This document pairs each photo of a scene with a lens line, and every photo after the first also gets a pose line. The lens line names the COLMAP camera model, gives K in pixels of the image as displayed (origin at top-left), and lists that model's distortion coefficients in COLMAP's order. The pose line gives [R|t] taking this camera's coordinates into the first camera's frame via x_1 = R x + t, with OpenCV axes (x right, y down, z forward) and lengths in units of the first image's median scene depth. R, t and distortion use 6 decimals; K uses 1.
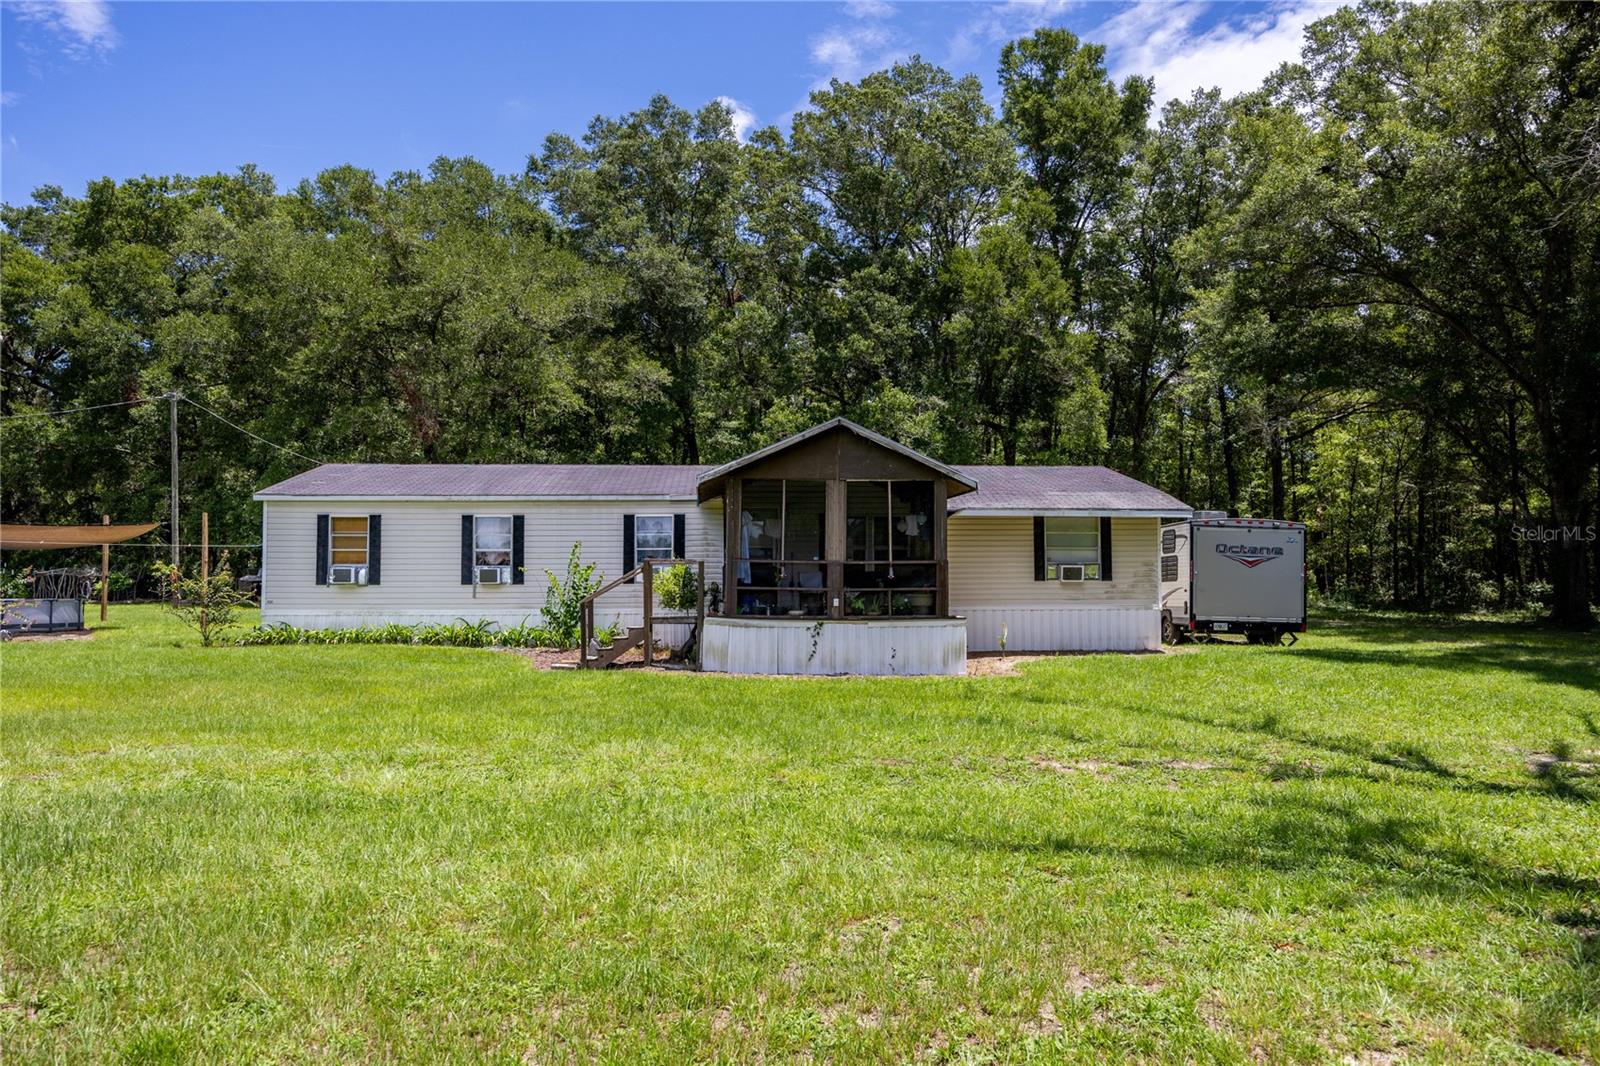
lens RADIAL K [[1131.8, 0, 800.5], [0, 1131.8, 539.7], [0, 0, 1]] dist [-0.004801, 0.010469]
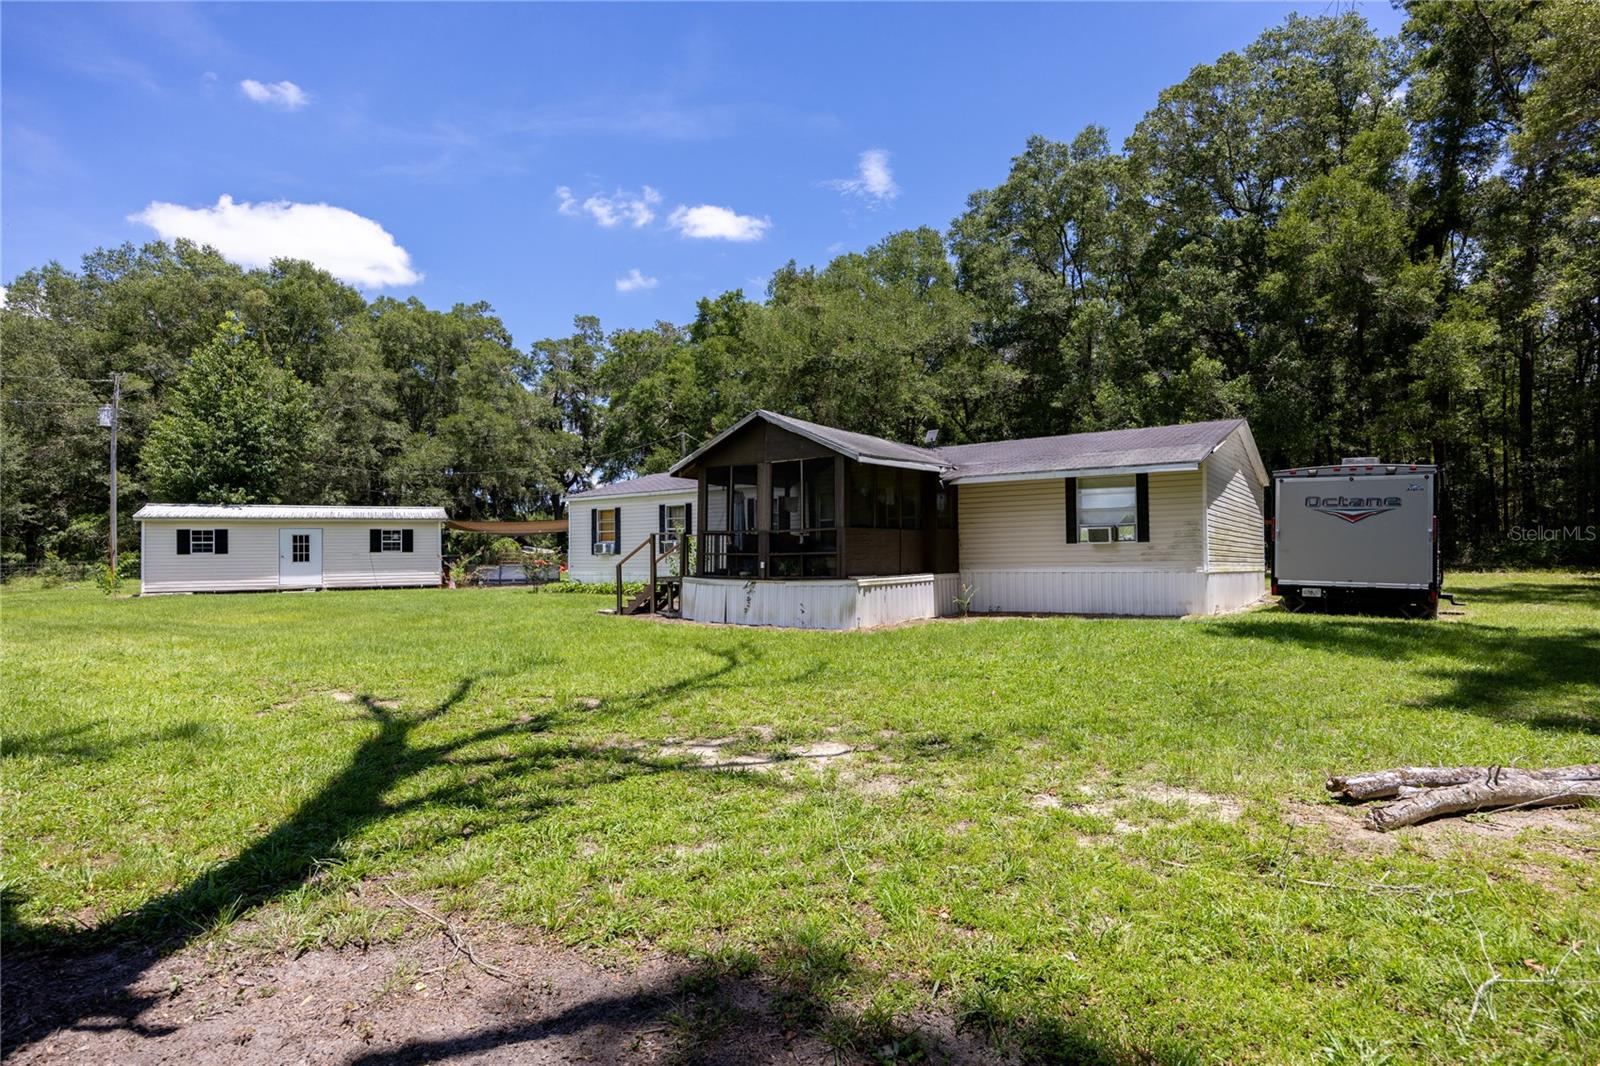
lens RADIAL K [[882.2, 0, 798.9], [0, 882.2, 544.0], [0, 0, 1]] dist [-0.021674, -0.000960]
pose [[0.762902, -0.018061, -0.646262, 0.545055], [0.036642, 0.999211, 0.015330, 0.016673], [0.645475, -0.035375, 0.762962, 0.260319]]
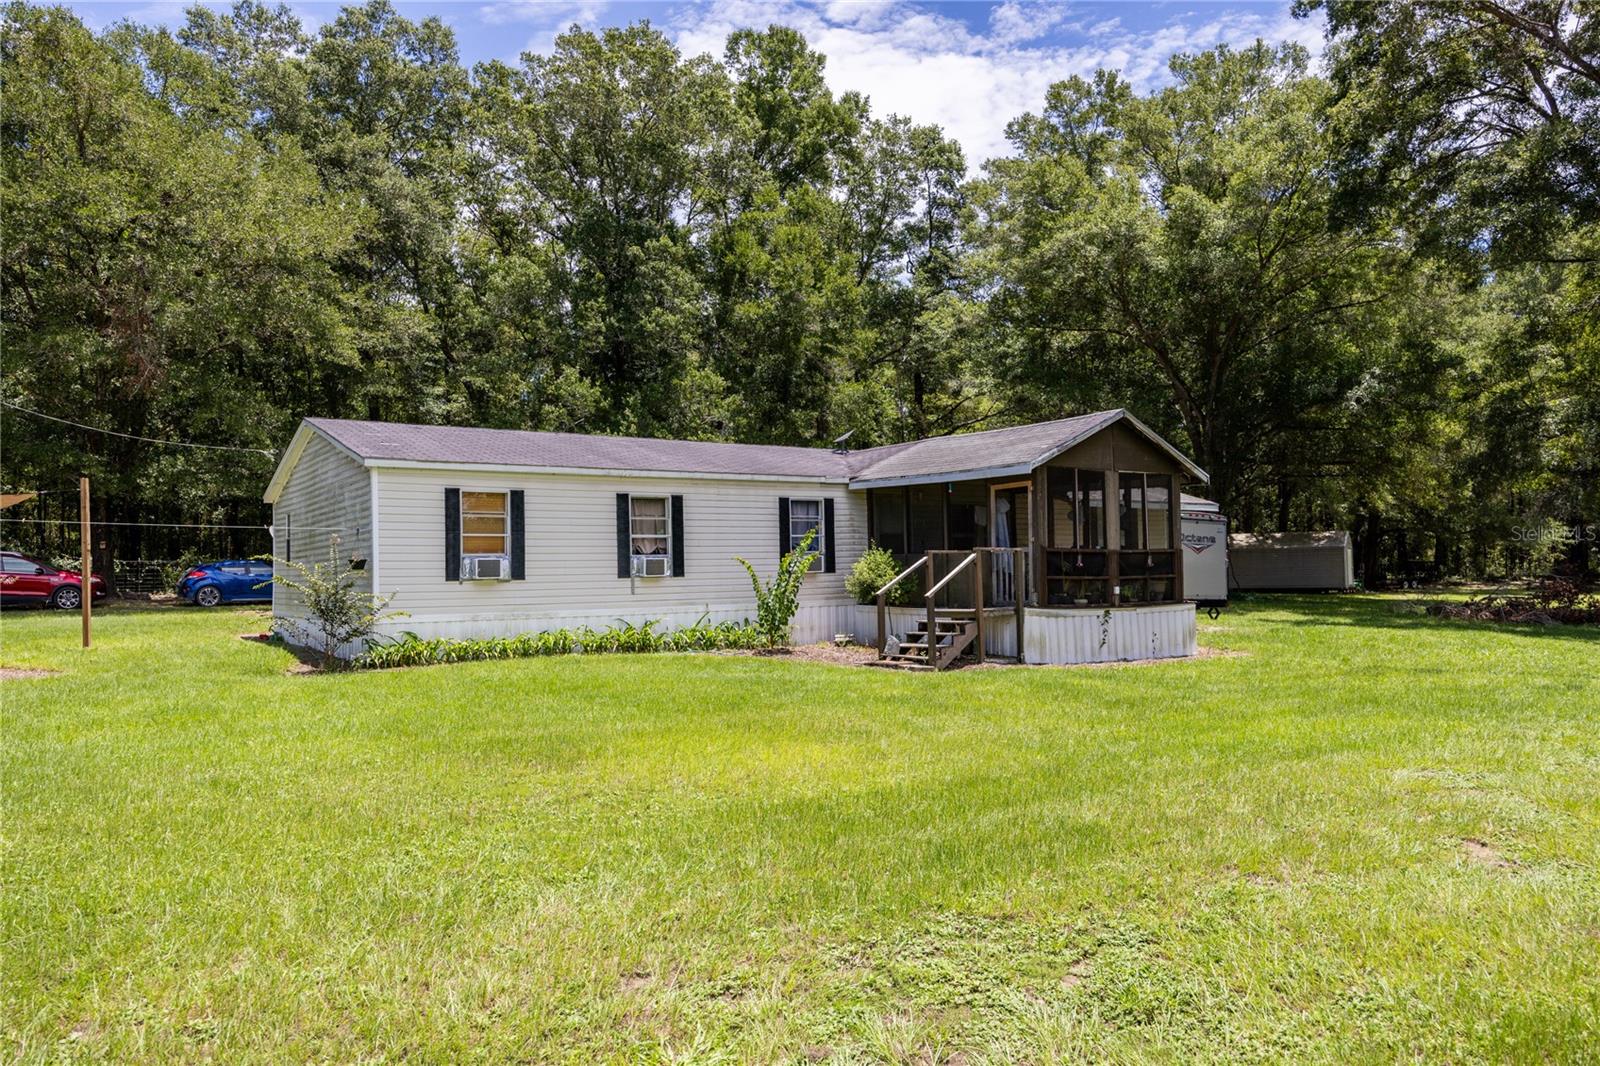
lens RADIAL K [[1131.8, 0, 808.9], [0, 1131.8, 531.8], [0, 0, 1]] dist [-0.004801, 0.010469]
pose [[0.852477, 0.006445, 0.522725, -0.608884], [-0.010627, 0.999931, 0.005002, 0.000551], [-0.522656, -0.009819, 0.852487, 0.227069]]
